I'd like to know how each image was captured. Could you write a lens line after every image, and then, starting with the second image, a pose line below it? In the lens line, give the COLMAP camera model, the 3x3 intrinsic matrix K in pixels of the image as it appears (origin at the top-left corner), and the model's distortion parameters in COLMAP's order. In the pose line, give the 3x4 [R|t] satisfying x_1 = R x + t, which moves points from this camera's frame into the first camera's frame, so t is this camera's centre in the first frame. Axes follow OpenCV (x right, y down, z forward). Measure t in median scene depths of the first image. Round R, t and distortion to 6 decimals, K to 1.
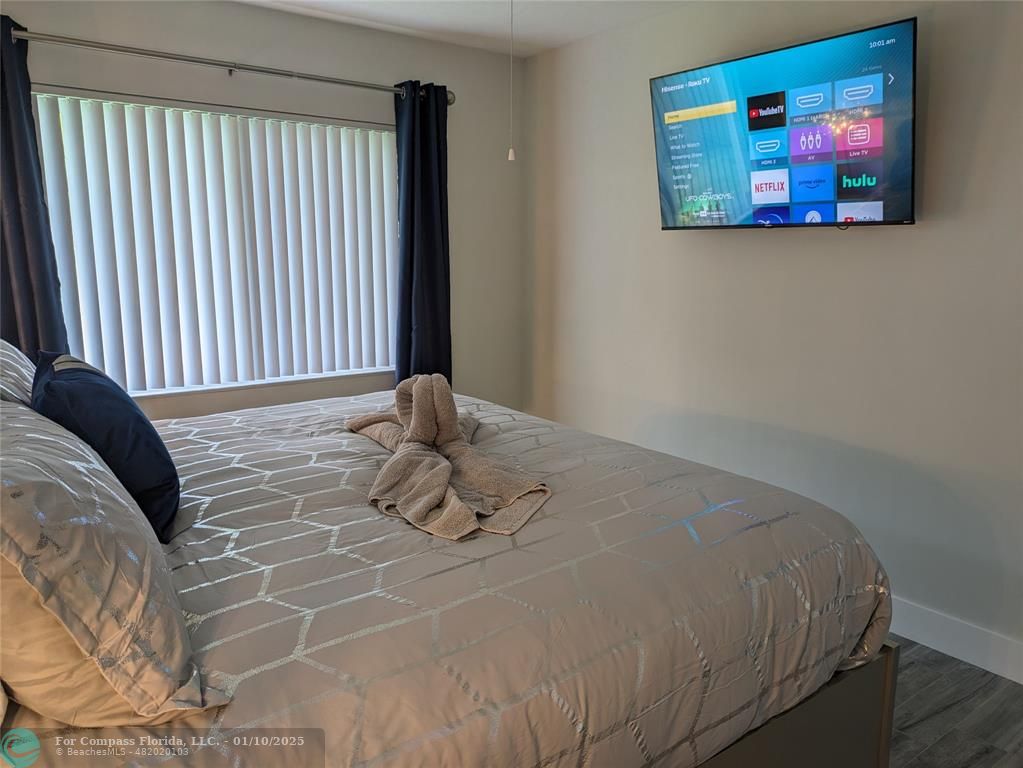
lens RADIAL K [[750.7, 0, 512.9], [0, 750.7, 369.7], [0, 0, 1]] dist [0.067757, -0.055648]
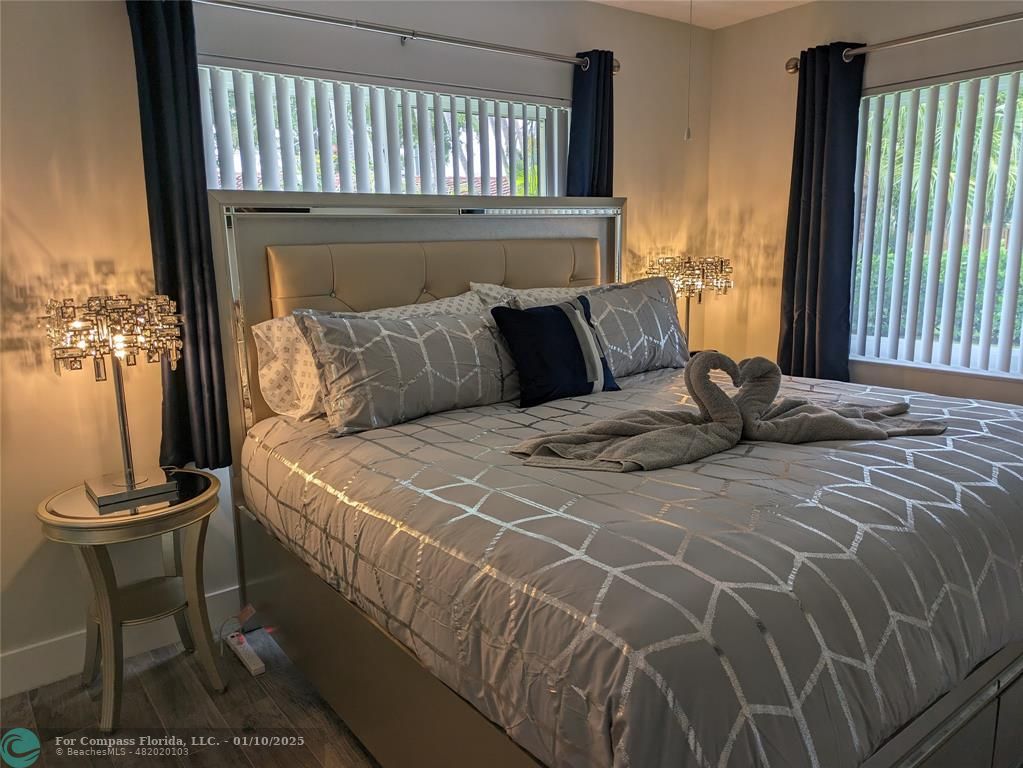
lens RADIAL K [[750.7, 0, 512.9], [0, 750.7, 369.7], [0, 0, 1]] dist [0.067757, -0.055648]
pose [[0.009728, 0.173718, -0.984747, 0.573674], [-0.139841, 0.975353, 0.170680, -0.064995], [0.990126, 0.136048, 0.033781, 0.432818]]
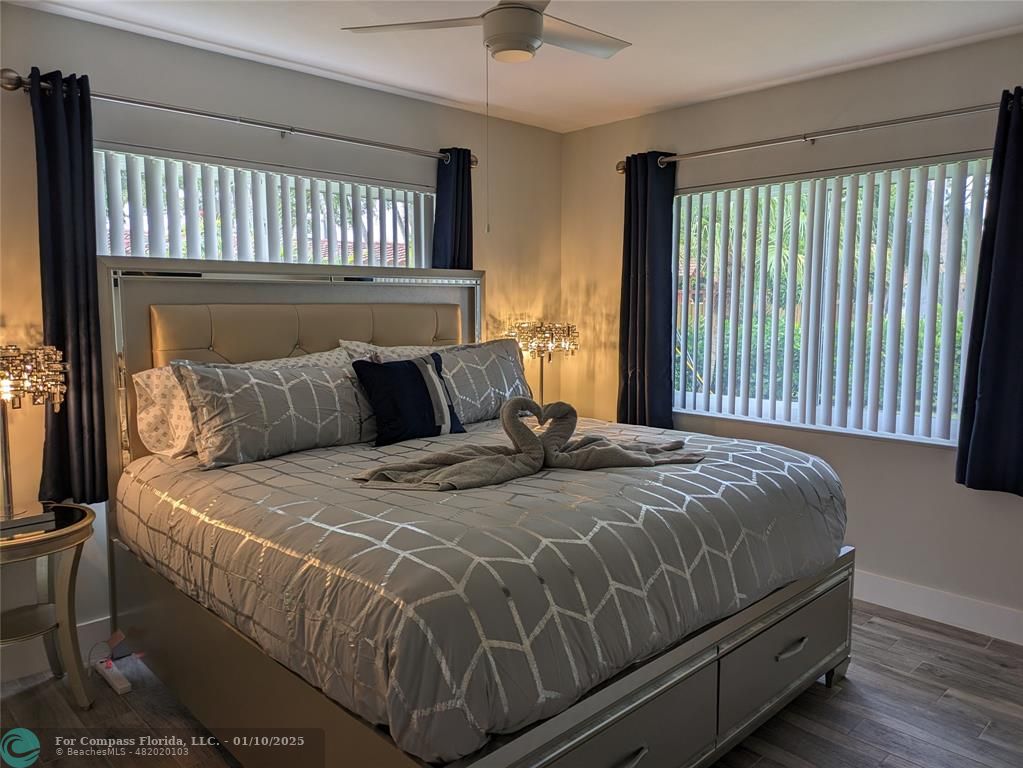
lens RADIAL K [[750.7, 0, 512.9], [0, 750.7, 369.7], [0, 0, 1]] dist [0.067757, -0.055648]
pose [[0.122361, 0.090423, -0.988358, 0.731234], [-0.160548, 0.984529, 0.070197, -0.077470], [0.979414, 0.150090, 0.134985, 0.502839]]
